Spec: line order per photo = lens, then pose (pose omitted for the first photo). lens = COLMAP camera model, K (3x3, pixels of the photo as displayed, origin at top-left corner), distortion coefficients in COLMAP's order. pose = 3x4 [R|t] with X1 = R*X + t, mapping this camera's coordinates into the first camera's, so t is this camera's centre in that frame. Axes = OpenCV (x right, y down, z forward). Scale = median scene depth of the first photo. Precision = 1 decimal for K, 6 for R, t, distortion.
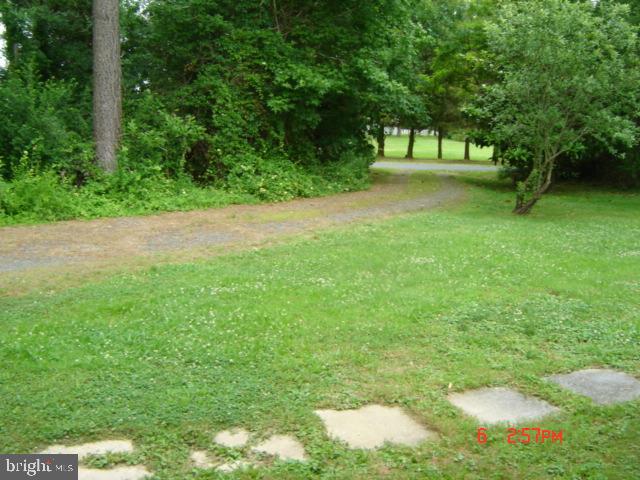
lens RADIAL K [[707.9, 0, 320.5], [0, 707.9, 226.3], [0, 0, 1]] dist [-0.130369, -0.020024]
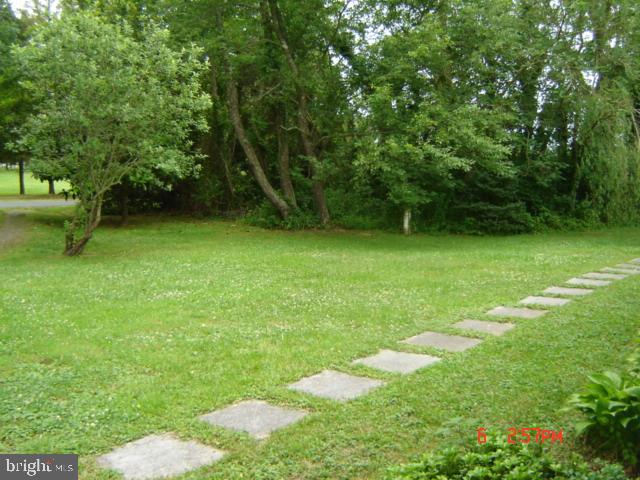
lens RADIAL K [[707.9, 0, 320.5], [0, 707.9, 226.3], [0, 0, 1]] dist [-0.130369, -0.020024]
pose [[0.856604, -0.059716, 0.512507, 0.116054], [0.081140, 0.996512, -0.019507, -0.013175], [-0.509554, 0.058295, 0.858462, 0.062102]]
